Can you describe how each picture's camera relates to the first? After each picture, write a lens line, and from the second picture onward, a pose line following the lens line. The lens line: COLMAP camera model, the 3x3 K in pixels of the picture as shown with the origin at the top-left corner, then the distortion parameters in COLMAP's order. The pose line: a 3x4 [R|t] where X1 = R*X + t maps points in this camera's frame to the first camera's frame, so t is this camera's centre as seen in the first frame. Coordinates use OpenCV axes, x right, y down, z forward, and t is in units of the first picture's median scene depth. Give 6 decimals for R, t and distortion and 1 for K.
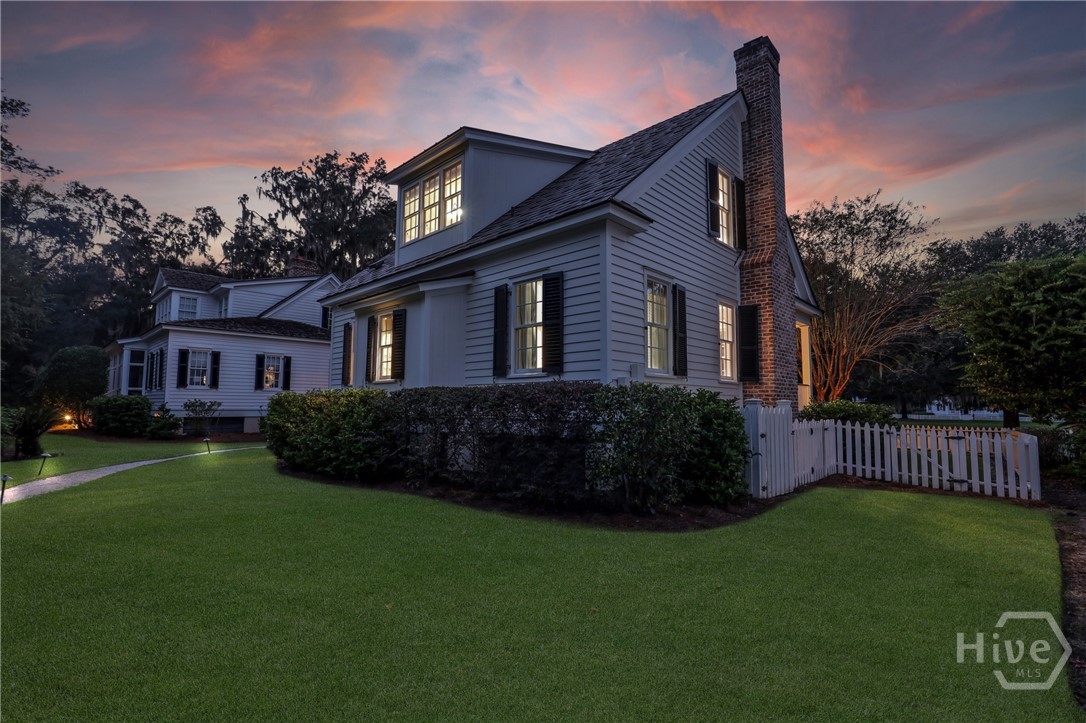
lens RADIAL K [[510.4, 0, 539.5], [0, 510.4, 365.3], [0, 0, 1]] dist [-0.026620, 0.000191]
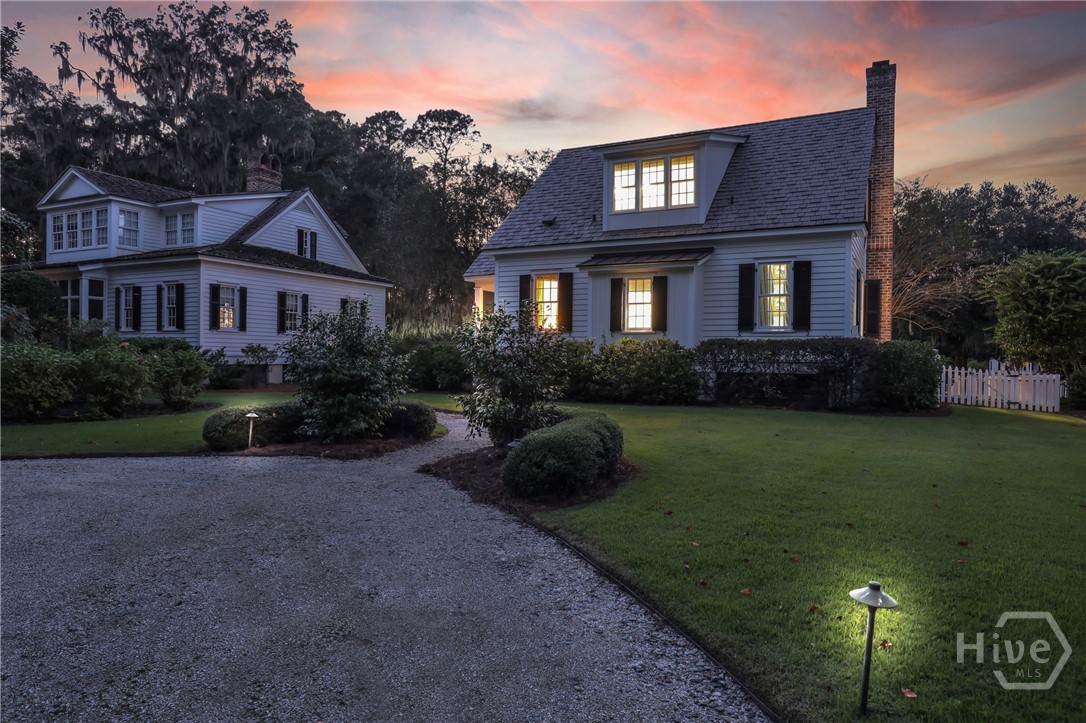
lens RADIAL K [[702.7, 0, 544.0], [0, 702.7, 368.1], [0, 0, 1]] dist [0.001415, 0.002500]
pose [[0.962119, 0.004249, 0.272597, -0.919184], [-0.030258, 0.995365, 0.091280, -0.028625], [-0.270946, -0.096071, 0.957789, -0.556428]]
